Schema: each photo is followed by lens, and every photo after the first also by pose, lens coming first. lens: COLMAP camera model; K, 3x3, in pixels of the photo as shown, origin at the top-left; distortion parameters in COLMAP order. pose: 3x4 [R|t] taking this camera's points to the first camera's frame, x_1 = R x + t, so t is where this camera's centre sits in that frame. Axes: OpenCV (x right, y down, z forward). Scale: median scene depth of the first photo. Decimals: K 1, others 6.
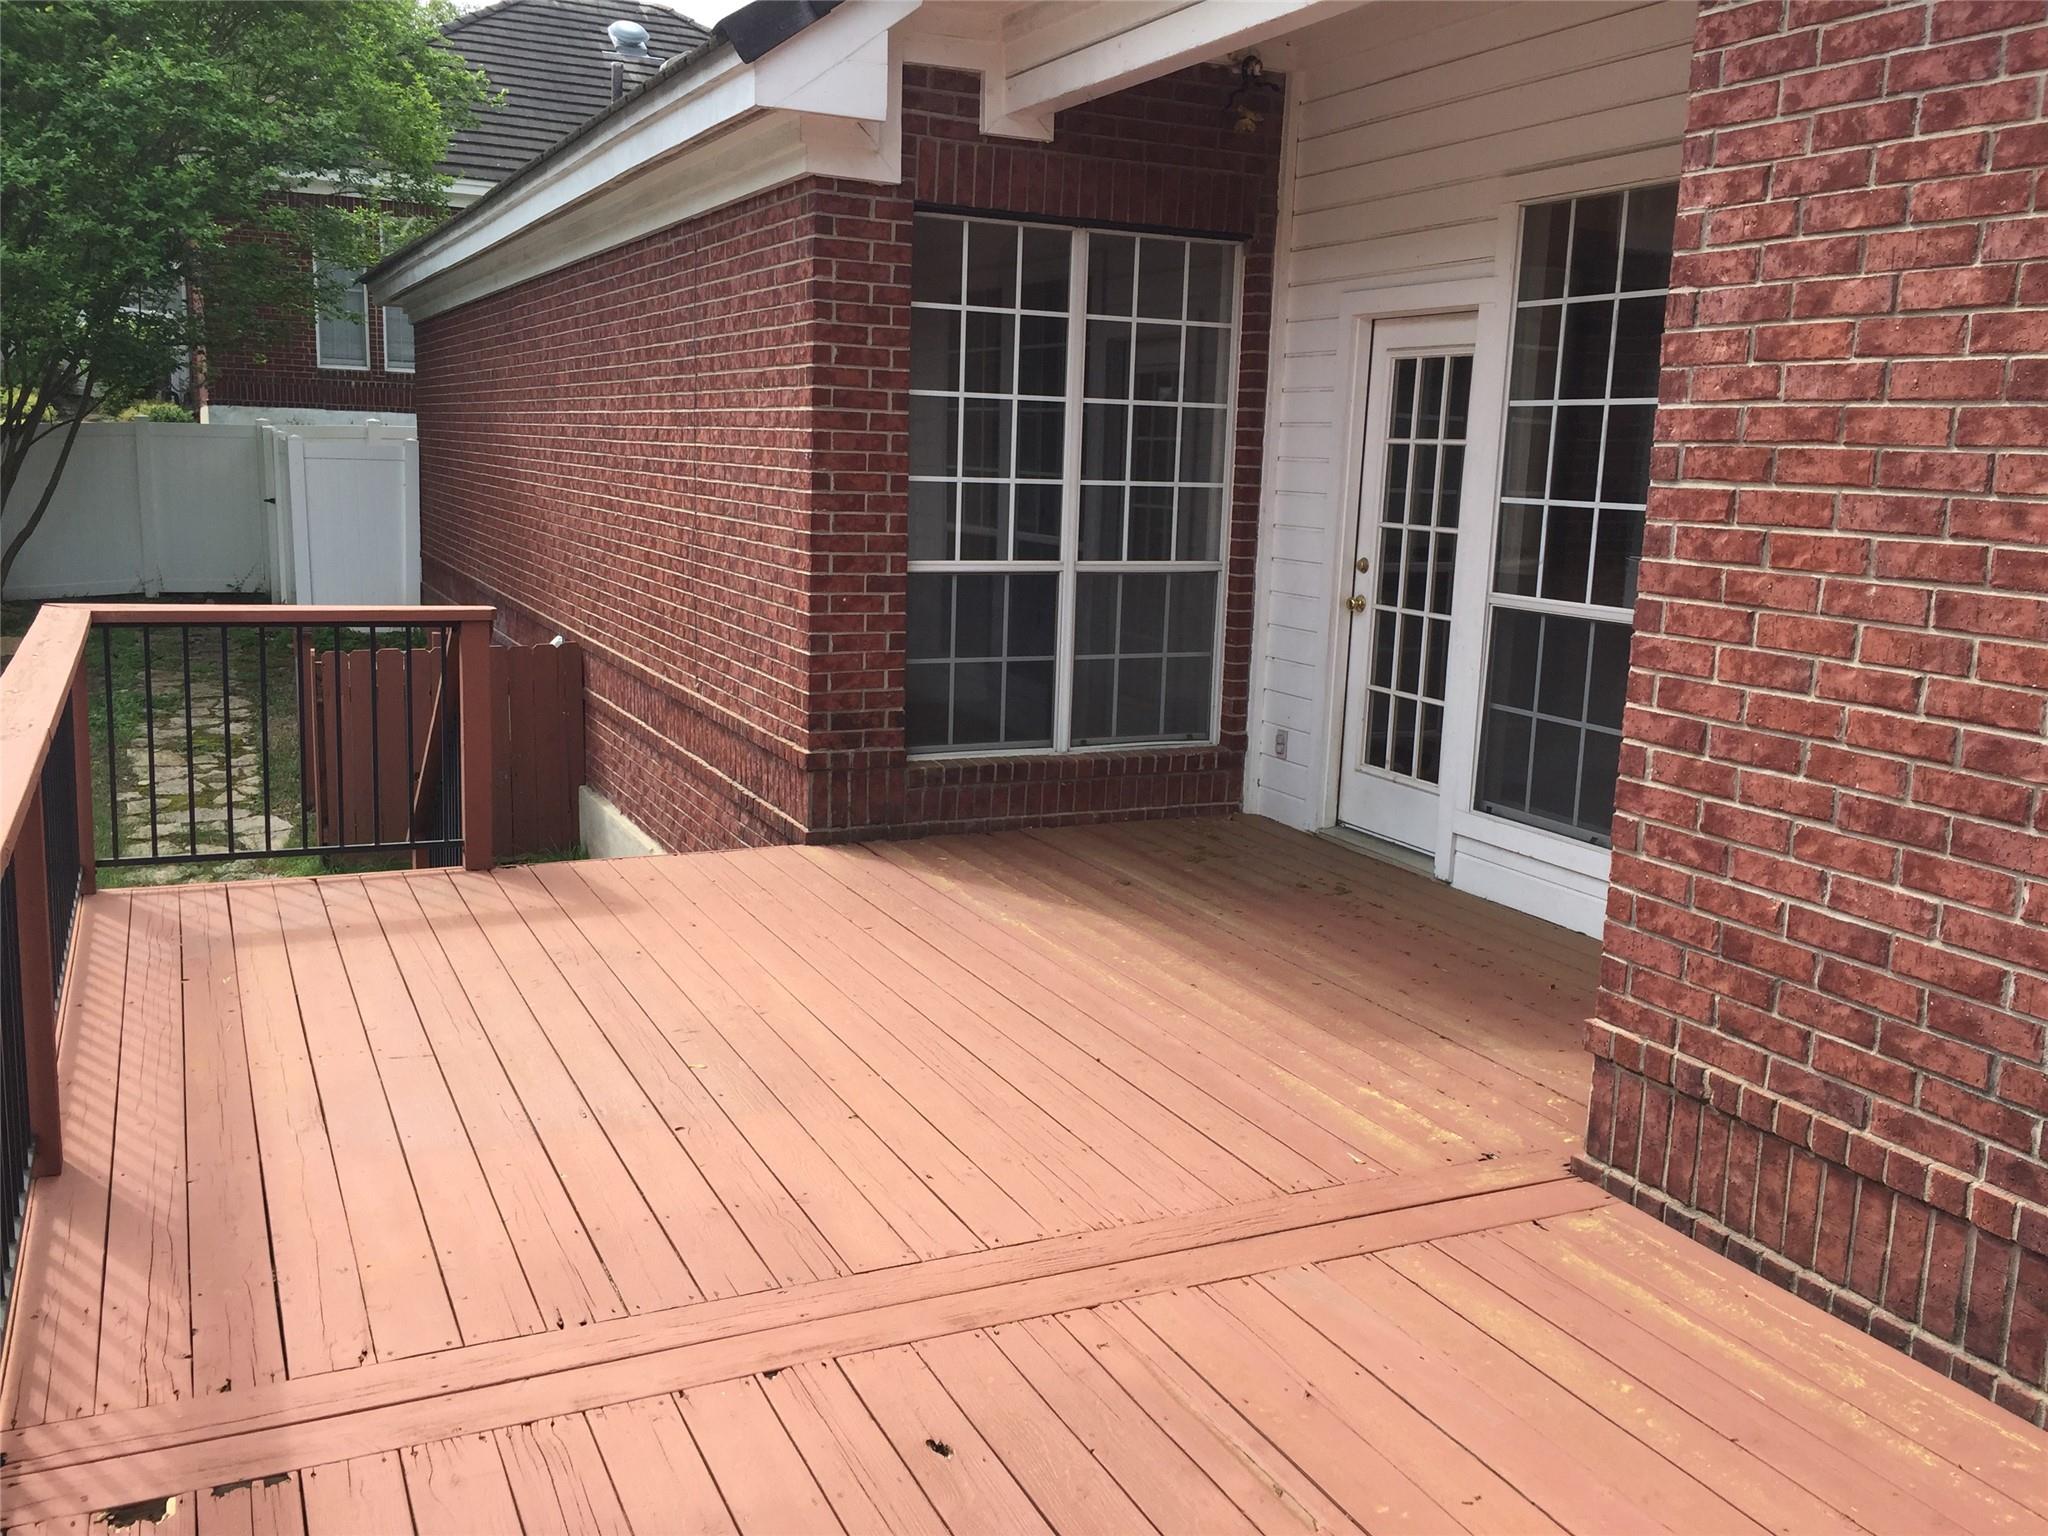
lens RADIAL K [[1748.7, 0, 1024.0], [0, 1748.7, 768.0], [0, 0, 1]] dist [0.000615, -0.002584]
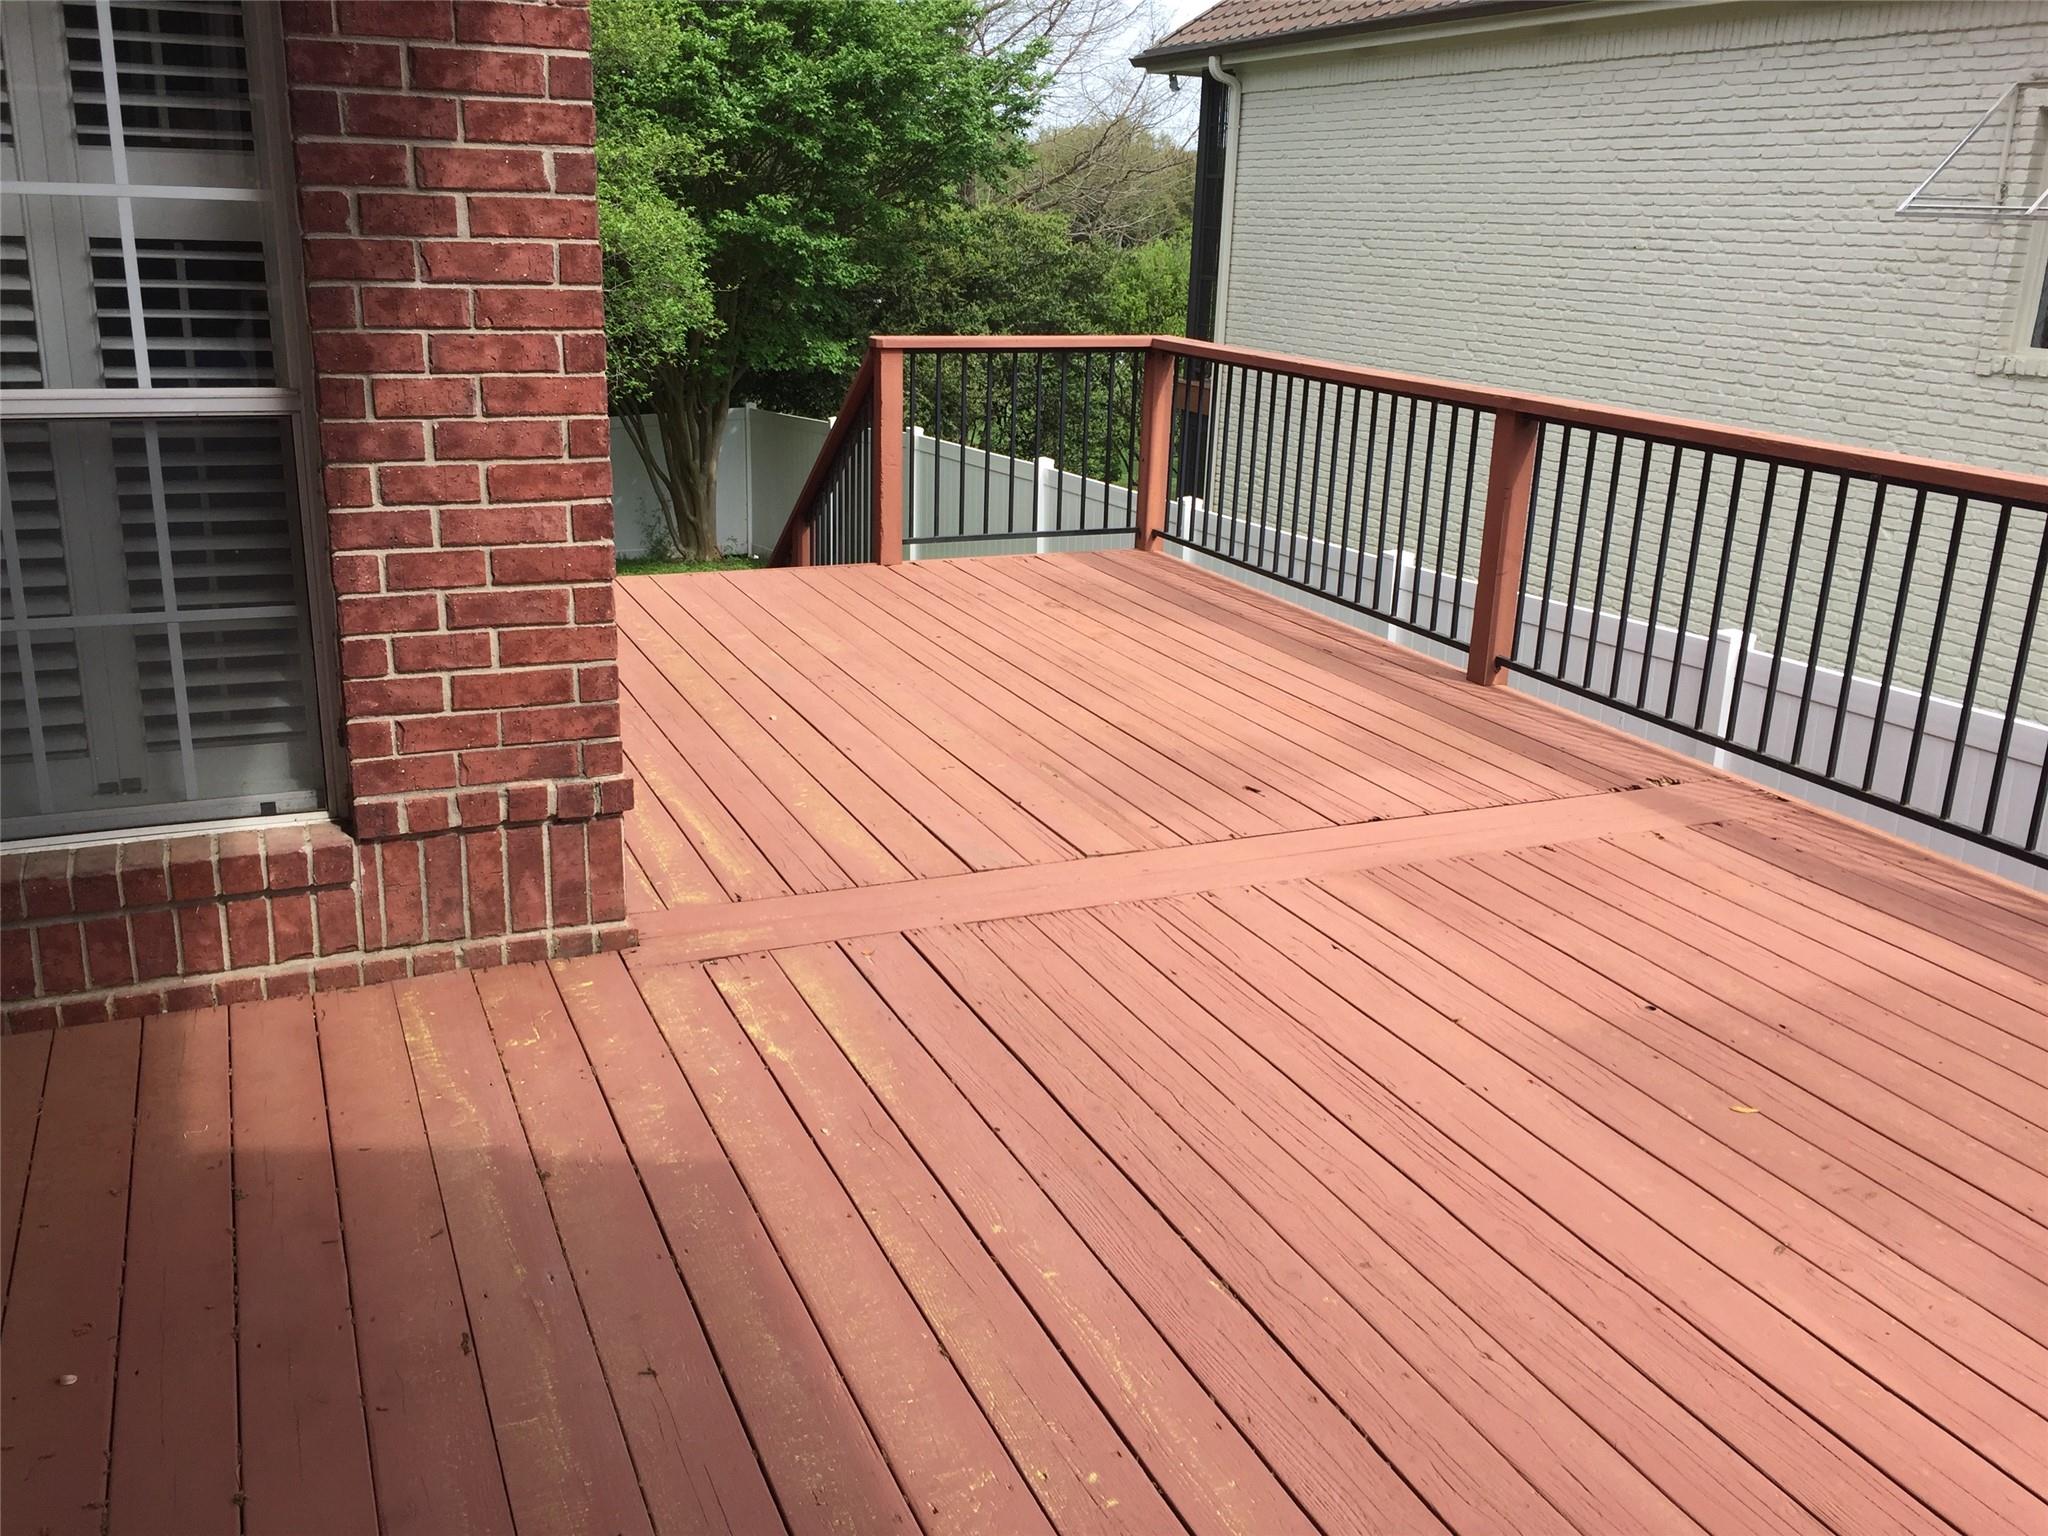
lens RADIAL K [[1748.7, 0, 1024.0], [0, 1748.7, 768.0], [0, 0, 1]] dist [0.000615, -0.002584]
pose [[-0.997193, -0.073843, 0.012409, 0.102647], [-0.059325, 0.880261, 0.470767, -0.273799], [-0.045686, 0.468709, -0.882170, 1.661318]]
